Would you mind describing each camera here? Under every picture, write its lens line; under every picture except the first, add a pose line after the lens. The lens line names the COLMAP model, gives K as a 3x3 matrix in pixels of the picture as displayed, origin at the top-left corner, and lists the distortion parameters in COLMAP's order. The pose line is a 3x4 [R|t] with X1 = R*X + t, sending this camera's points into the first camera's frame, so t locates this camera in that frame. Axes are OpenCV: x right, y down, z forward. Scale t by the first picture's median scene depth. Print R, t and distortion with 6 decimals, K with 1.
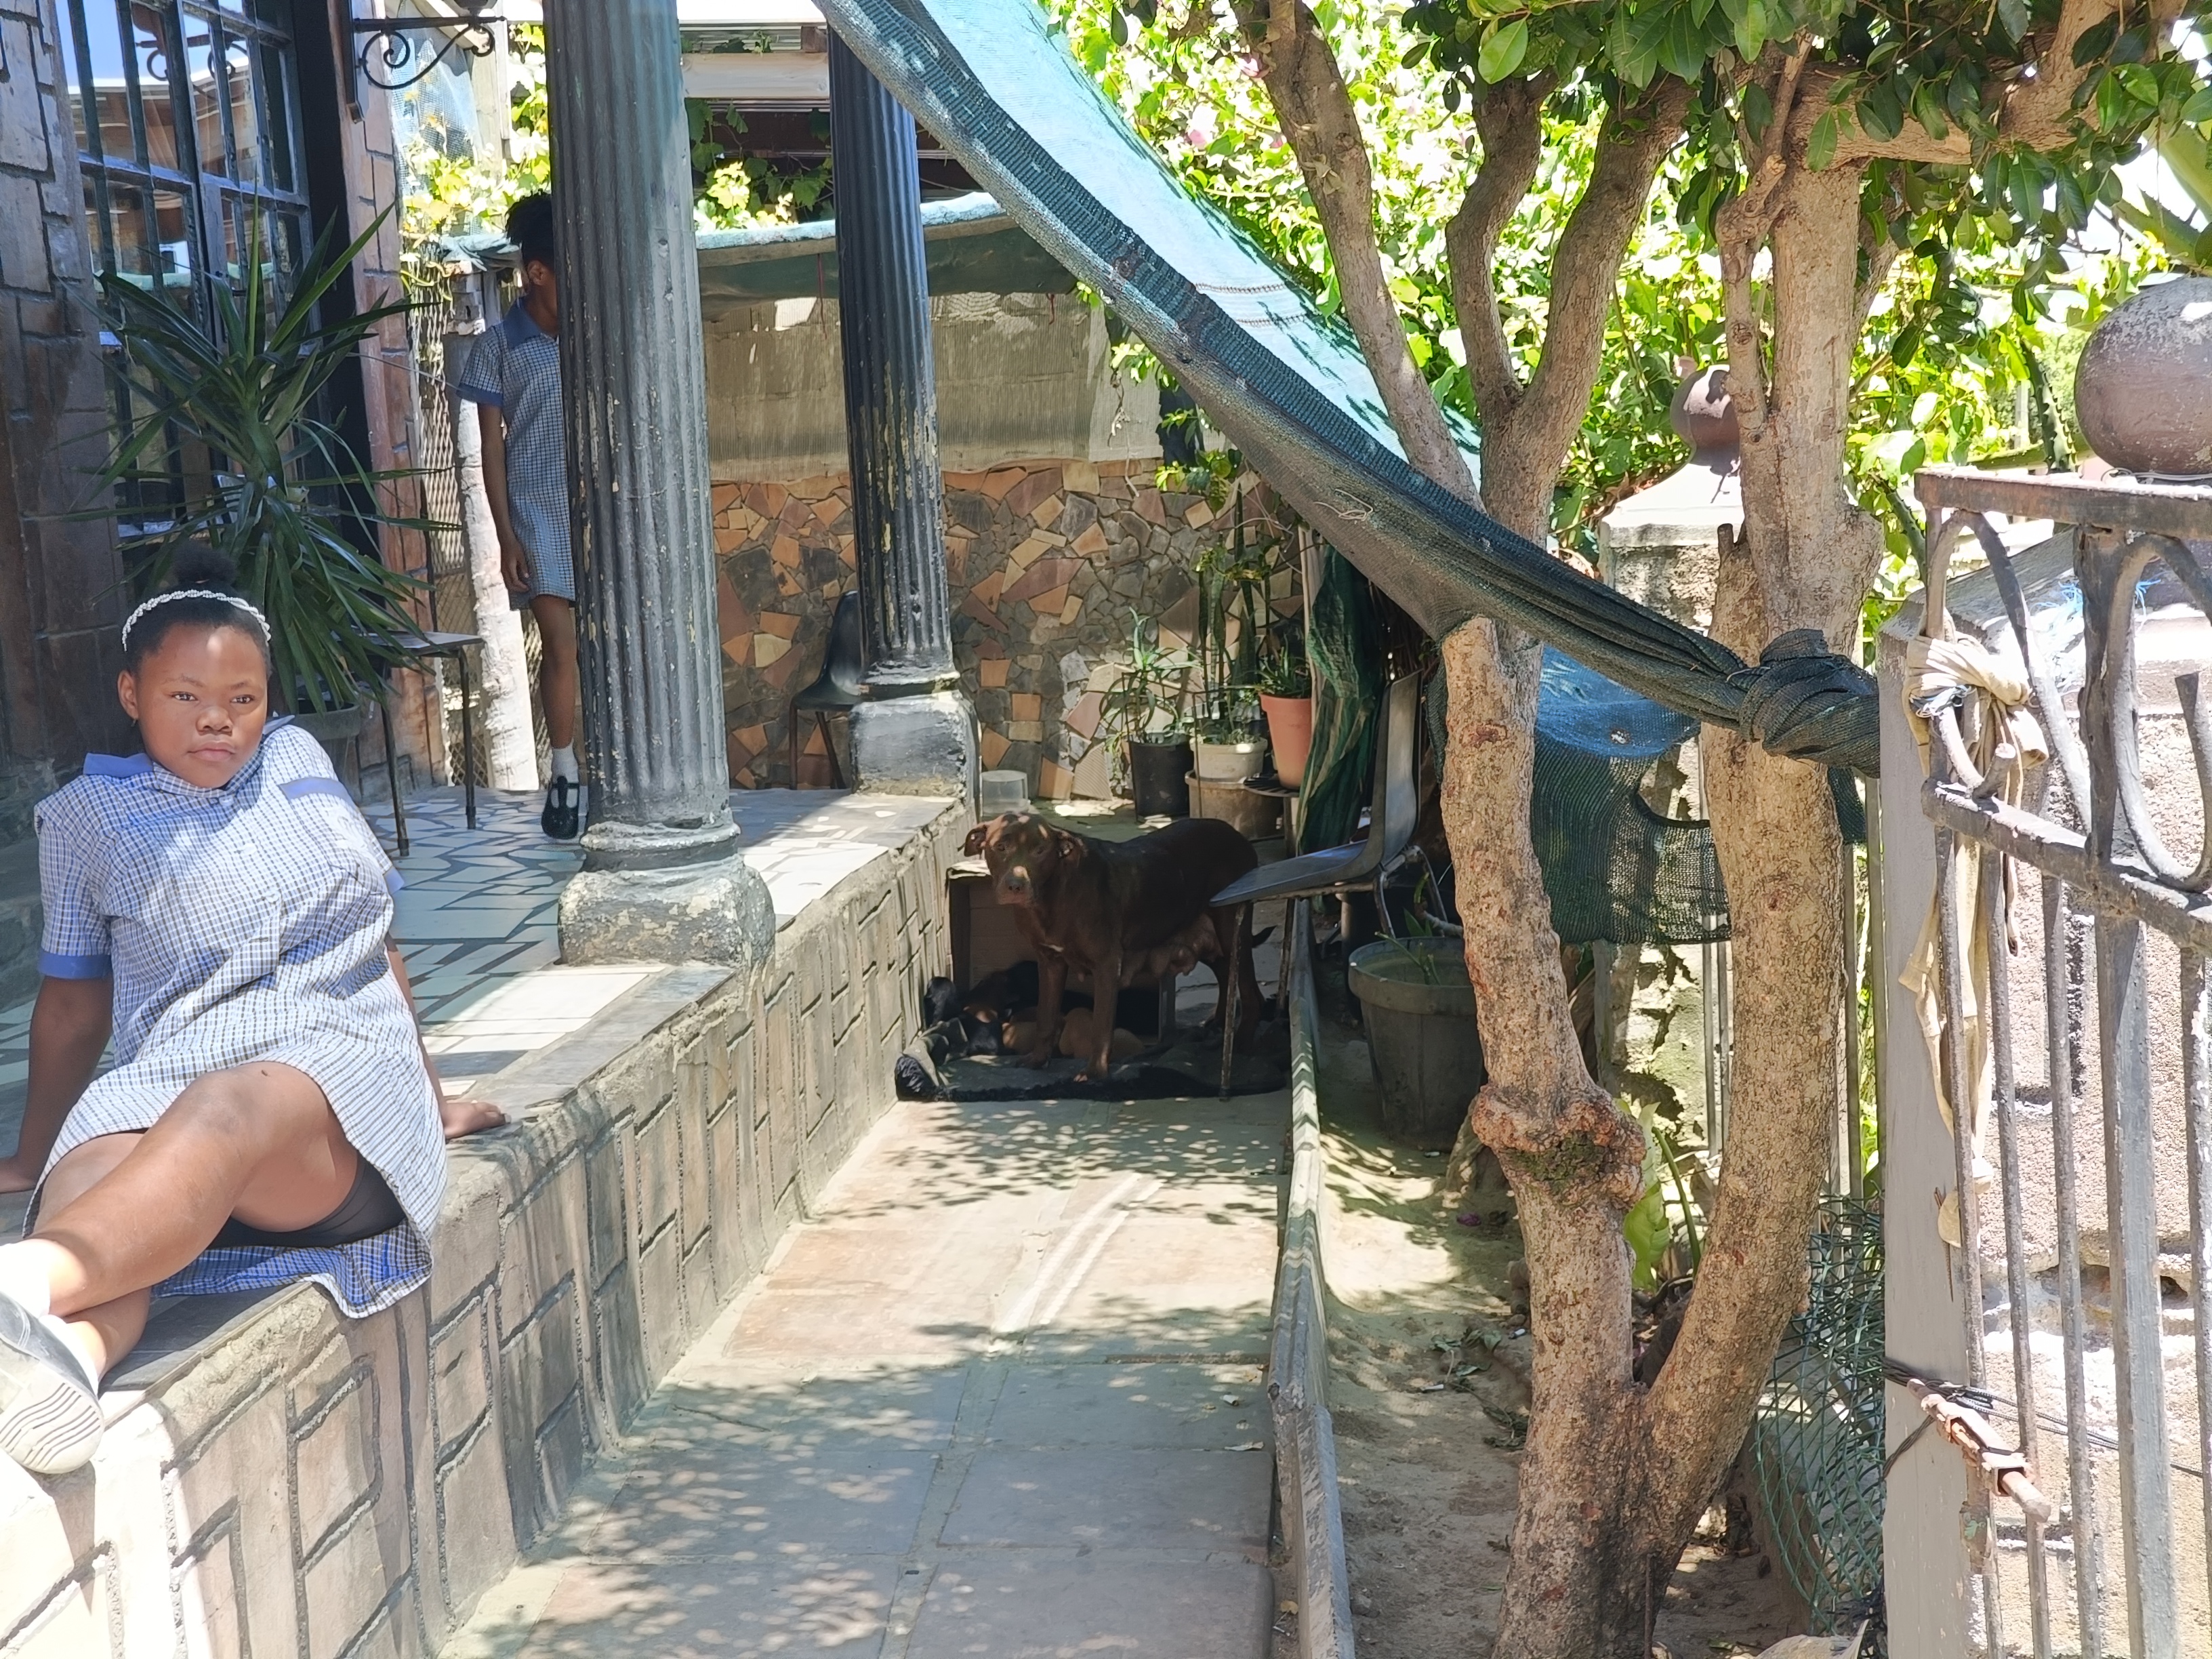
lens RADIAL K [[3096.2, 0, 1106.0], [0, 3096.2, 829.5], [0, 0, 1]] dist [-0.121888, 0.572360]
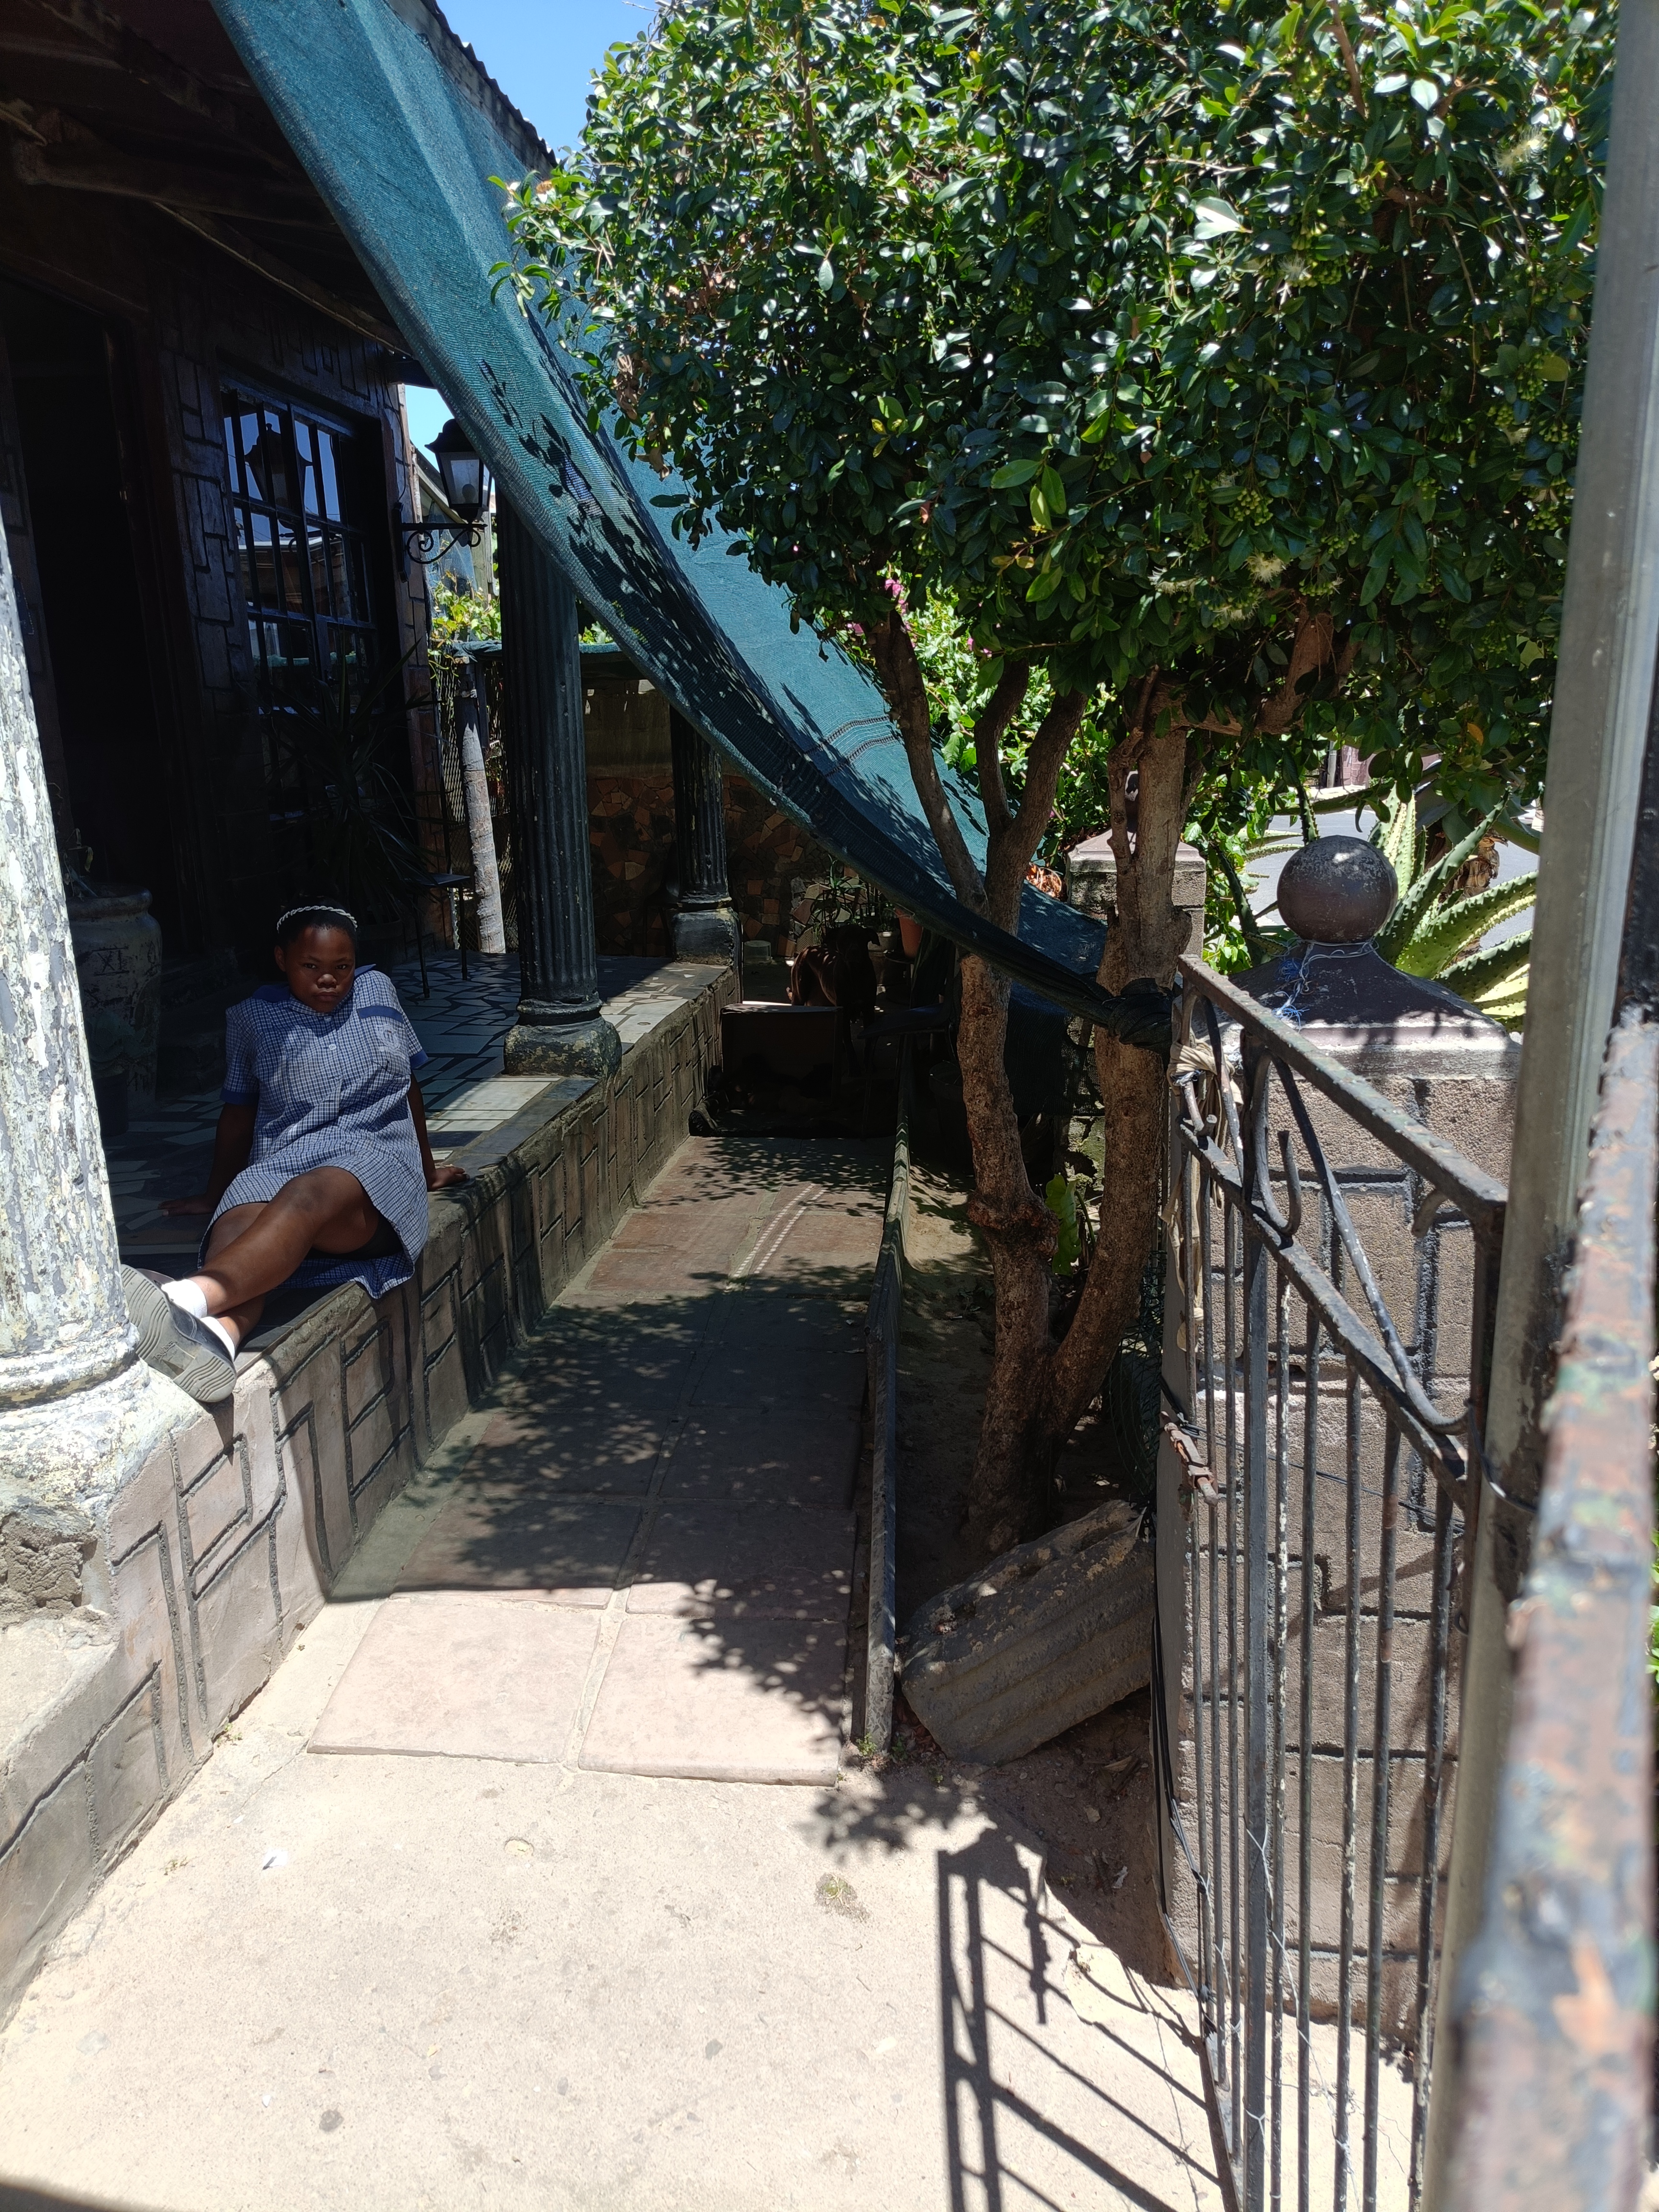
lens RADIAL K [[1660.7, 0, 829.5], [0, 1660.7, 1106.0], [0, 0, 1]] dist [0.020142, -0.020631]
pose [[0.999619, 0.027362, 0.003493, 0.018093], [-0.027575, 0.994505, 0.100990, -0.046078], [-0.000710, -0.101048, 0.994881, -0.008395]]
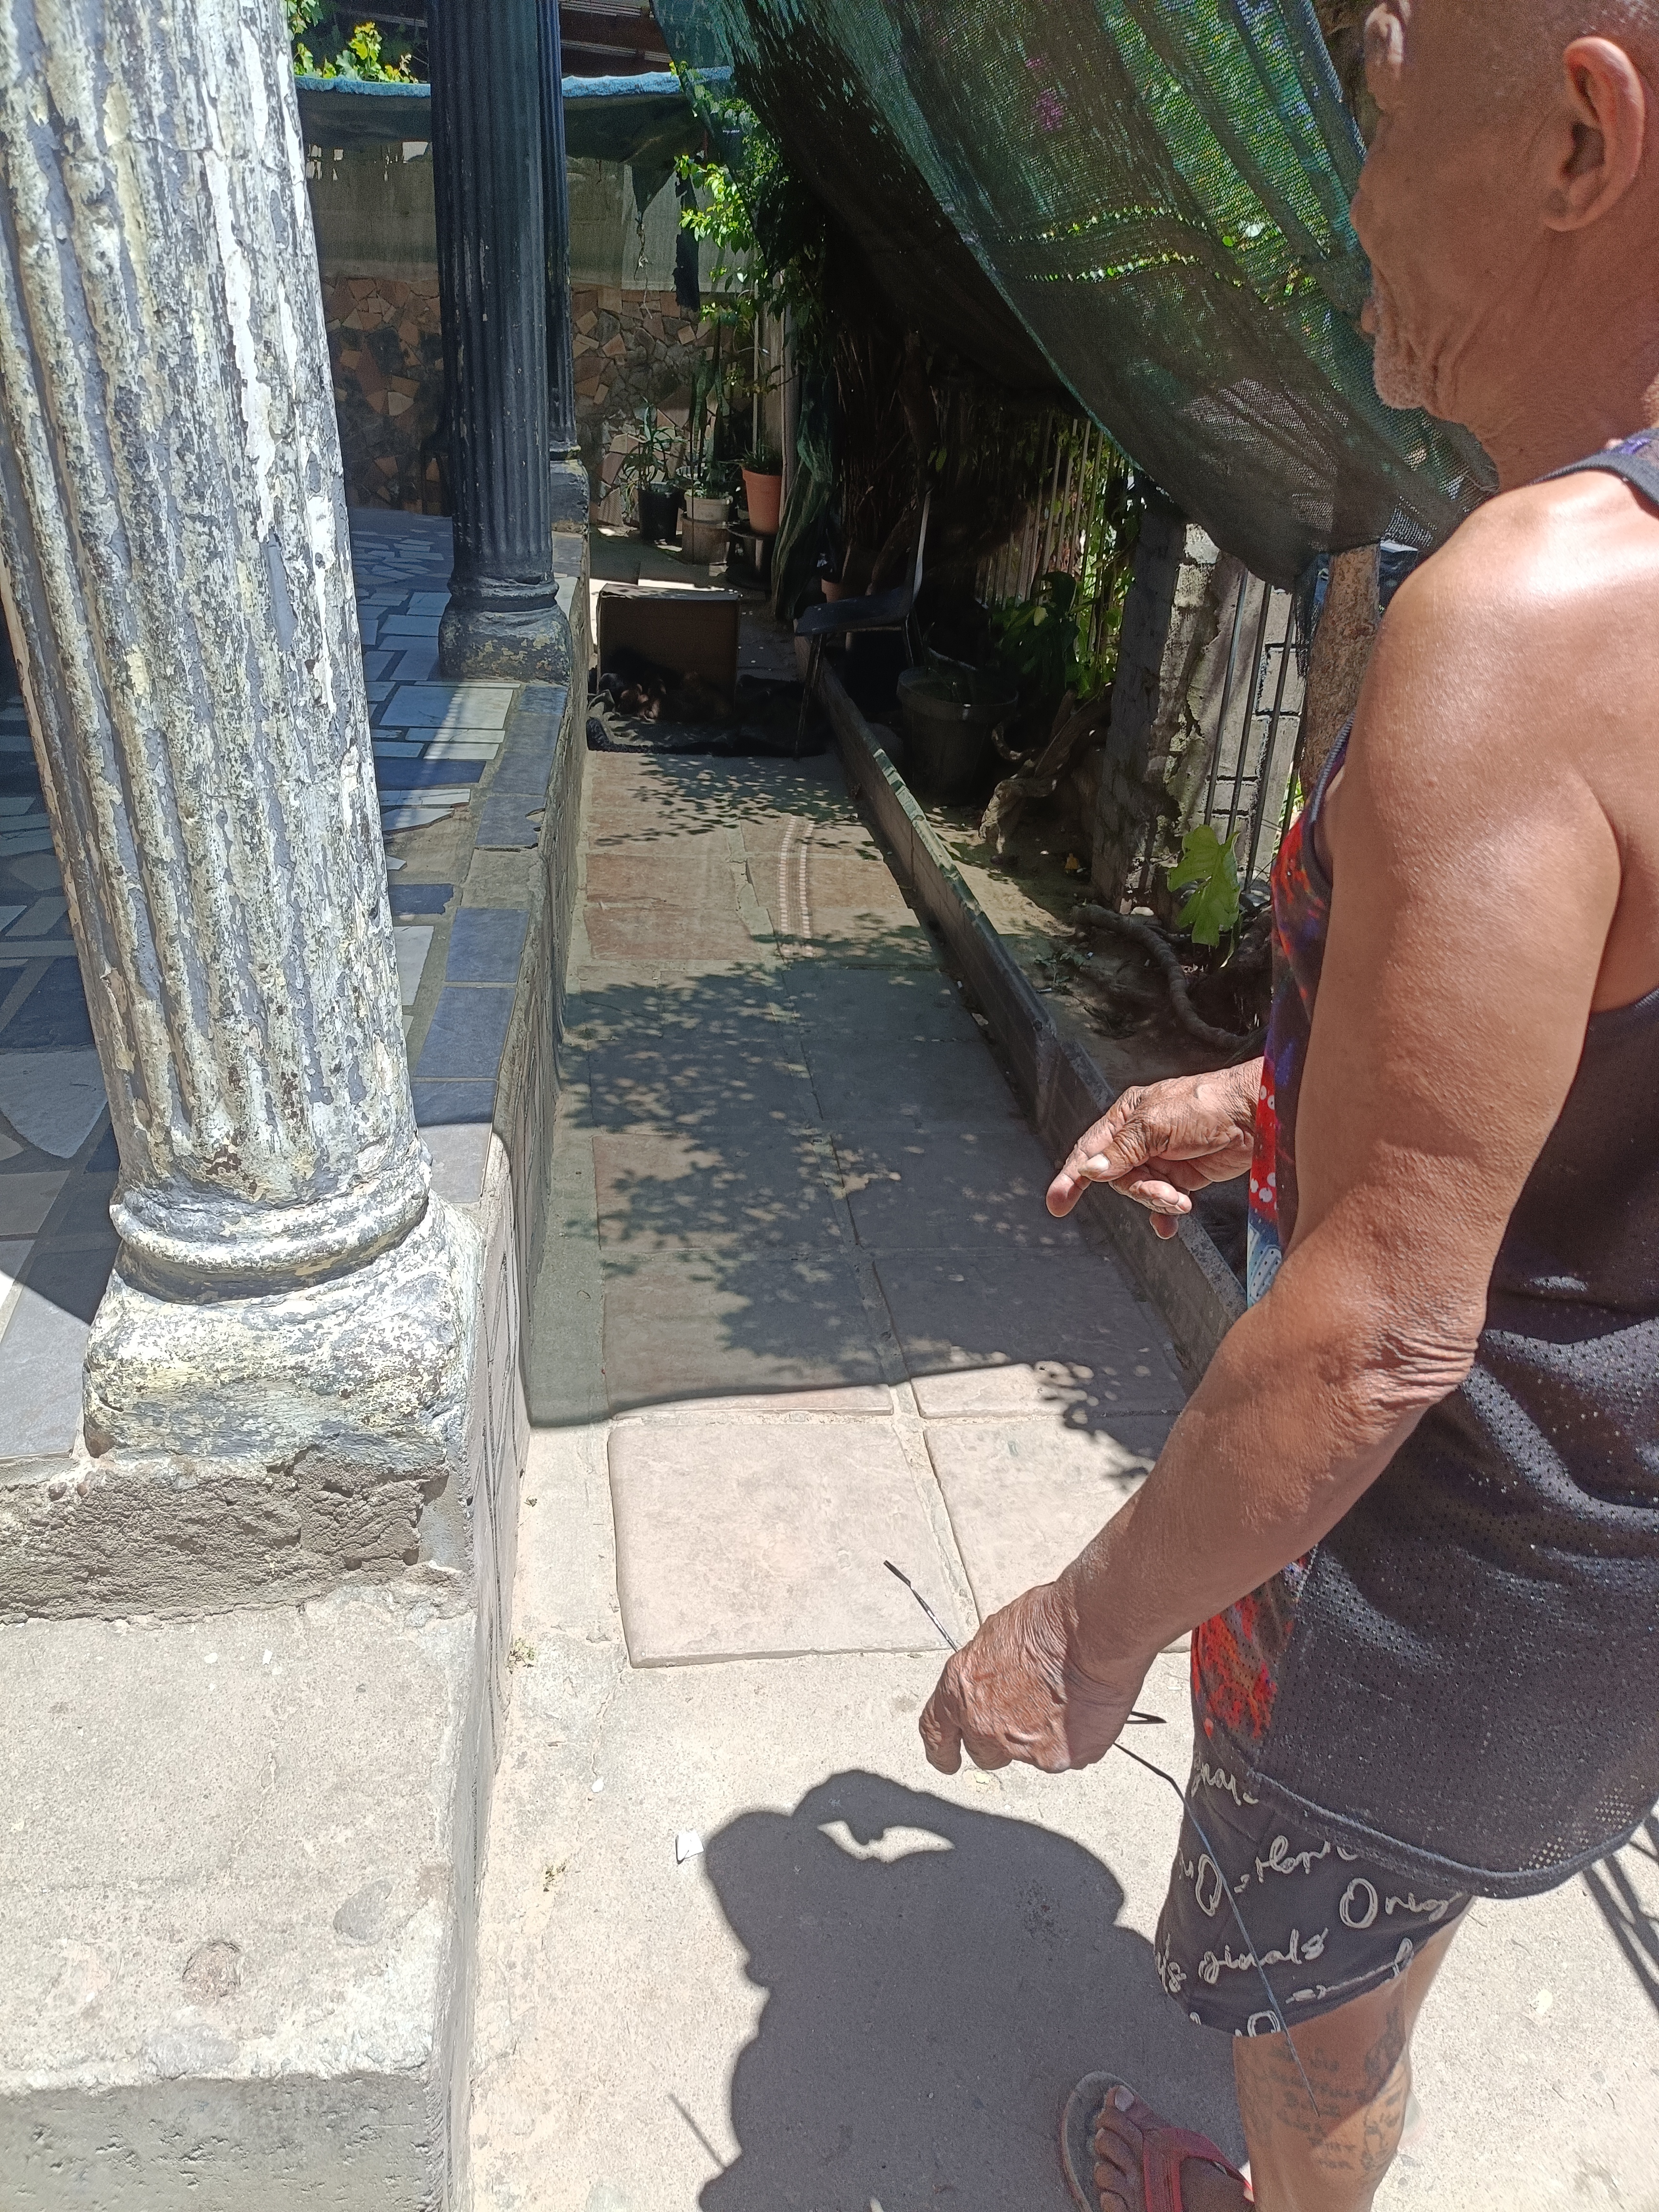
lens RADIAL K [[1651.2, 0, 832.9], [0, 1651.2, 1137.0], [0, 0, 1]] dist [0.017560, -0.007088]
pose [[0.975442, -0.009135, 0.220066, -0.176325], [-0.069260, 0.935735, 0.345836, -0.037100], [-0.209083, -0.352584, 0.912123, 0.176089]]
